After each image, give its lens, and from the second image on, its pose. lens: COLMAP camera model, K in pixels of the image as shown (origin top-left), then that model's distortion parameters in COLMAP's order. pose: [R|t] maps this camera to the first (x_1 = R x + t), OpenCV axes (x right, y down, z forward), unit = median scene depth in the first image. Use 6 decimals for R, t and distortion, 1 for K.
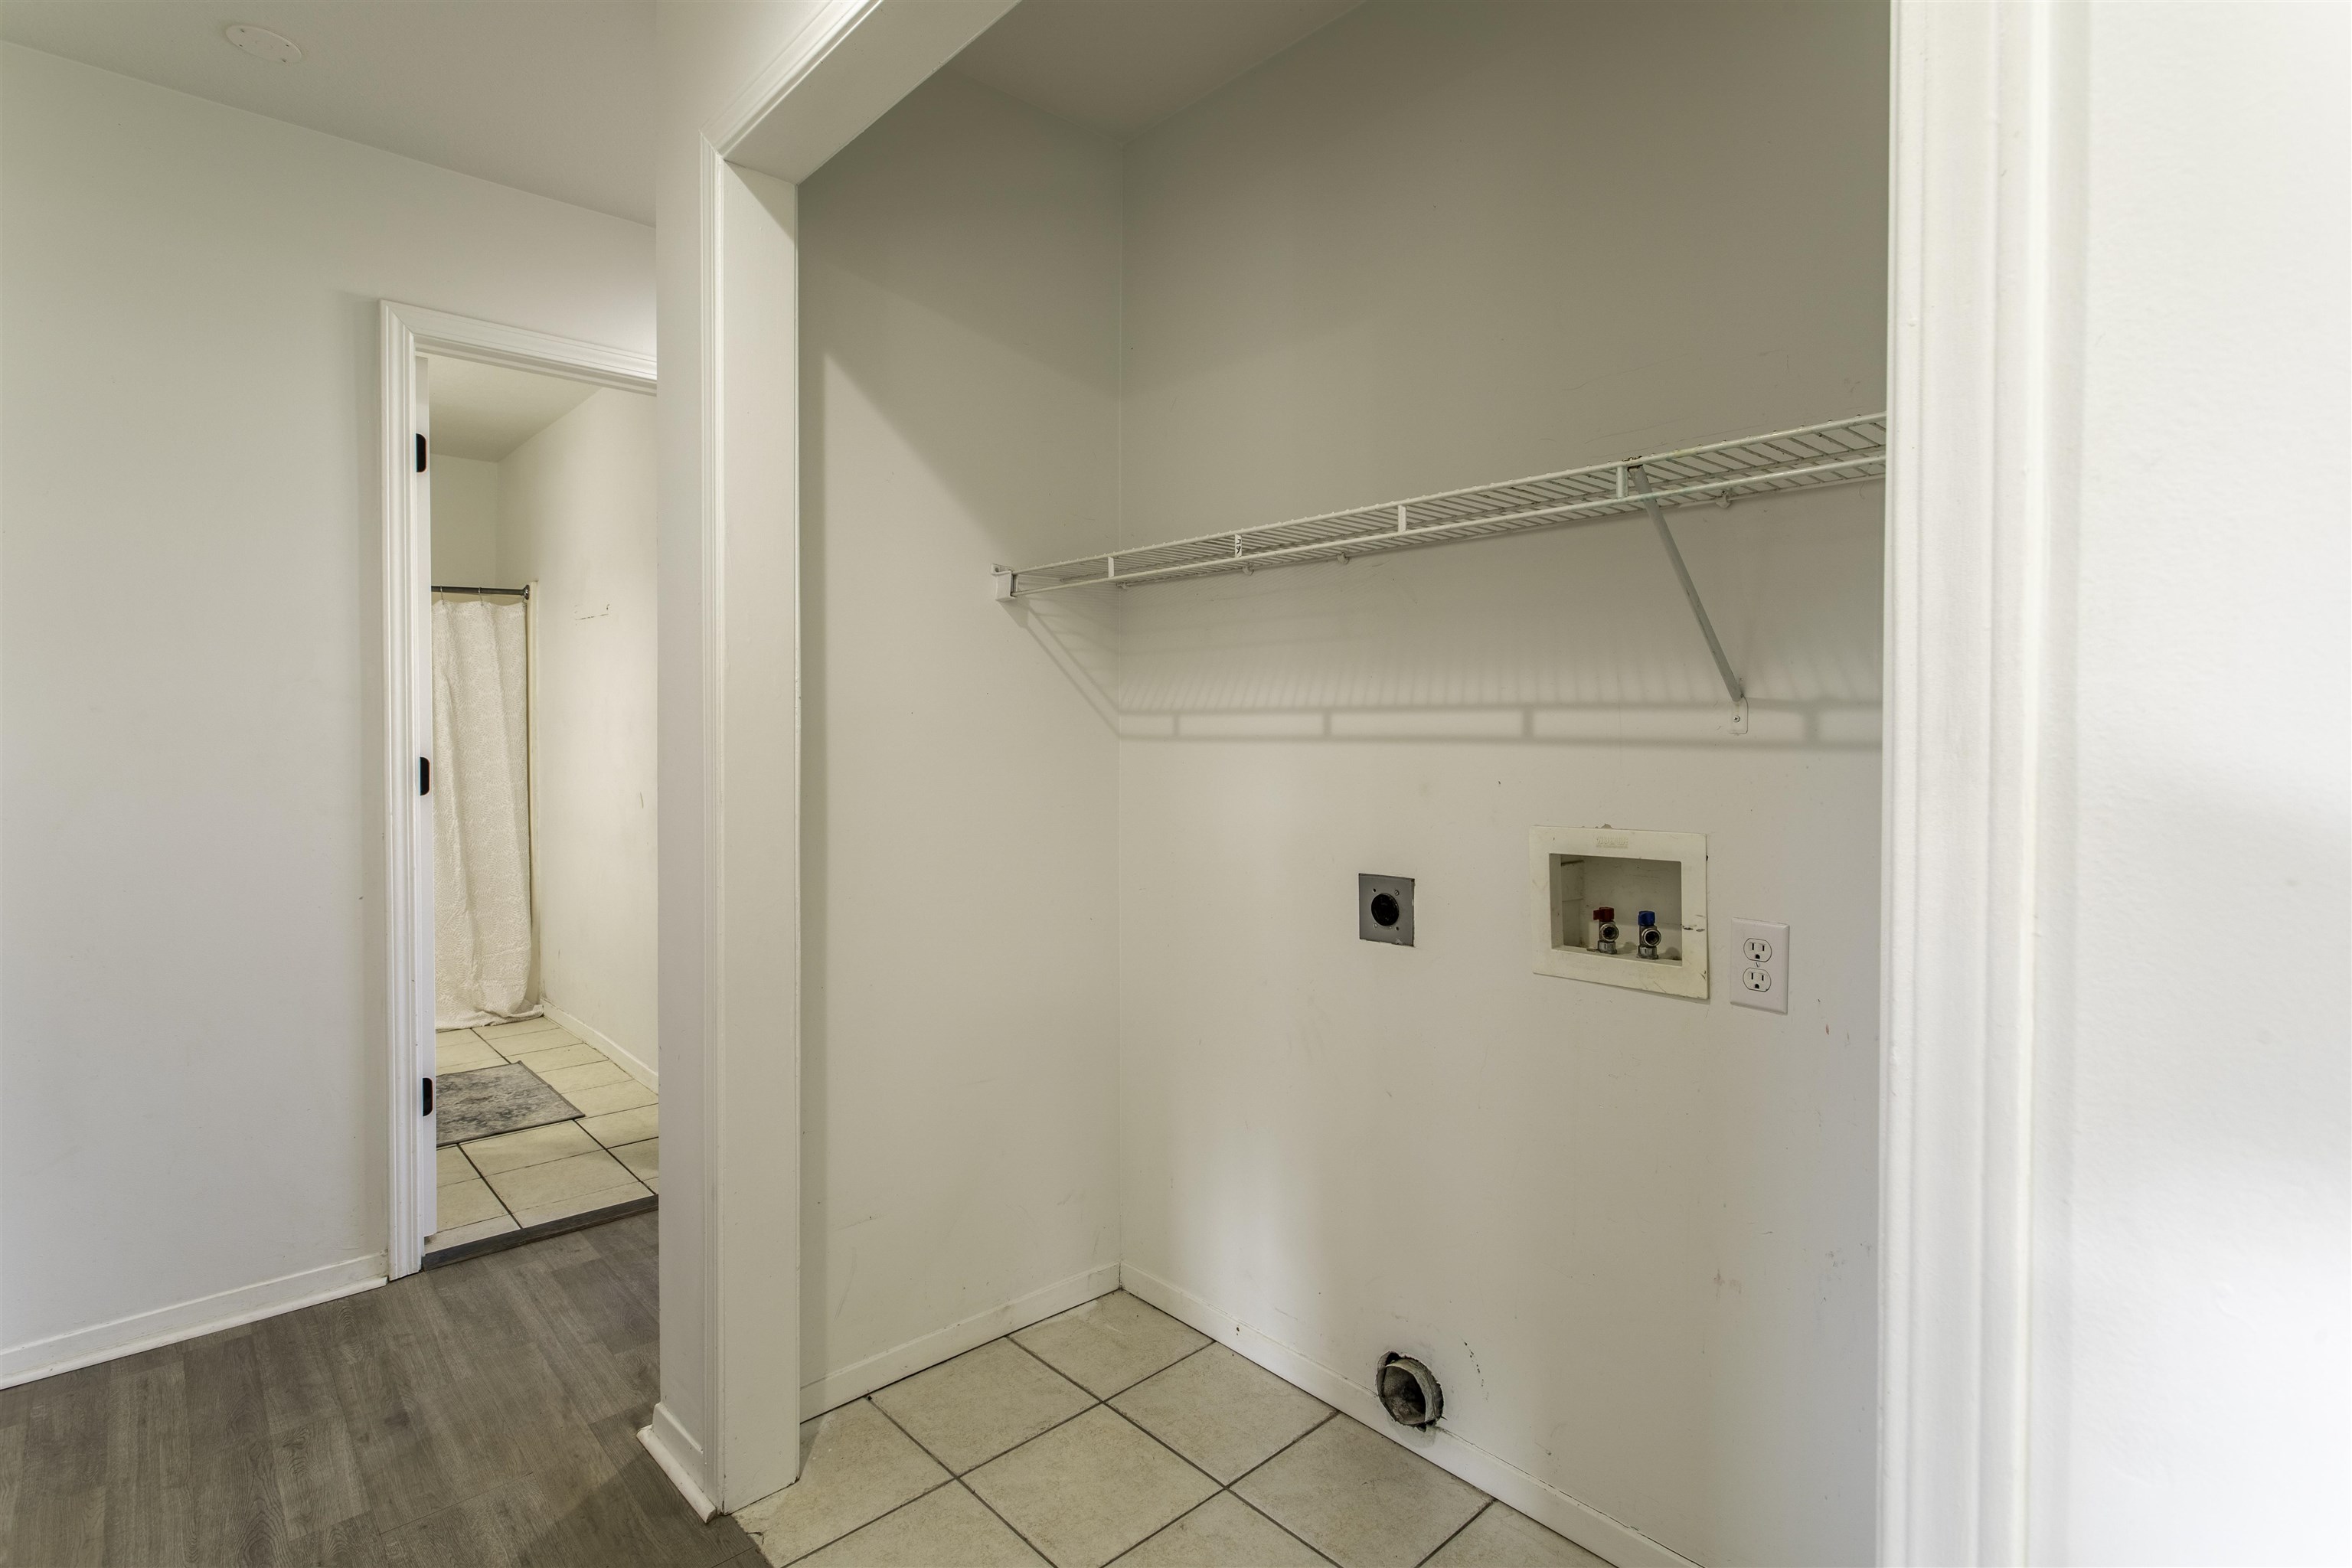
lens RADIAL K [[1144.5, 0, 1172.0], [0, 1144.5, 769.5], [0, 0, 1]] dist [0.003839, 0.001415]
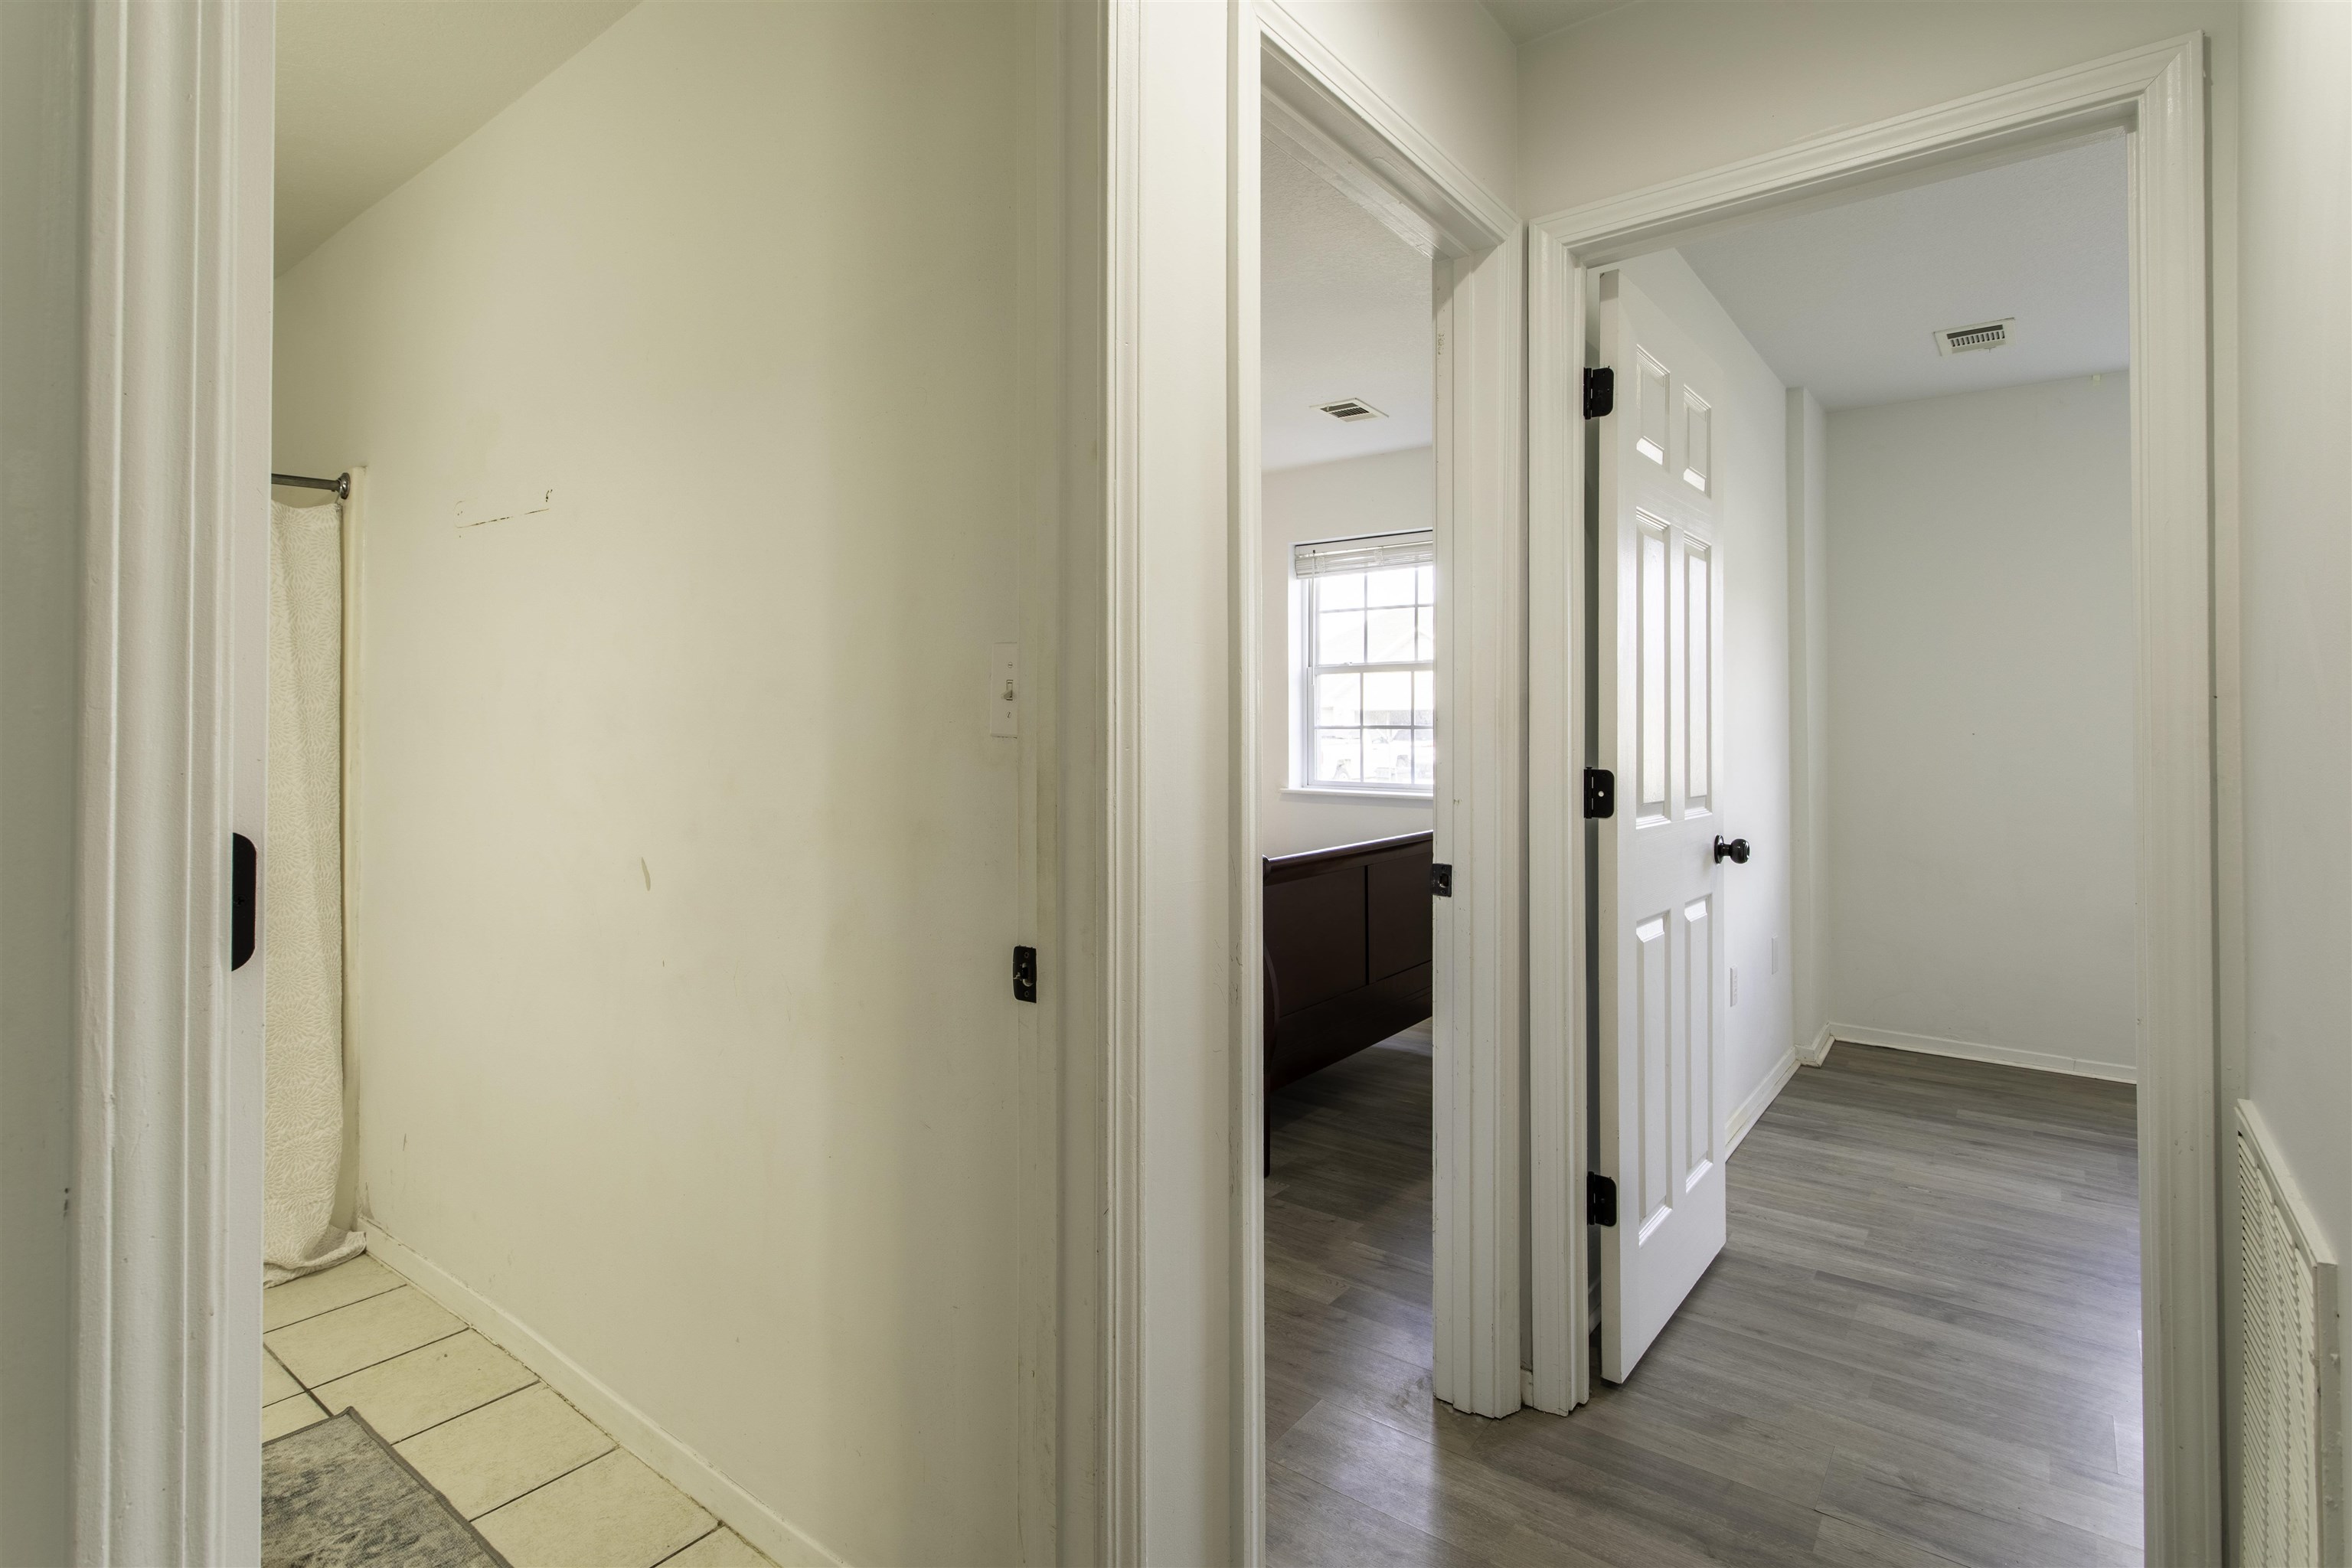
lens RADIAL K [[1144.5, 0, 1120.4], [0, 1144.5, 725.3], [0, 0, 1]] dist [0.003839, 0.001415]
pose [[0.987615, -0.000943, 0.156897, -0.278318], [0.006428, 0.999386, -0.034451, -0.015856], [-0.156768, 0.035033, 0.987014, 0.393565]]
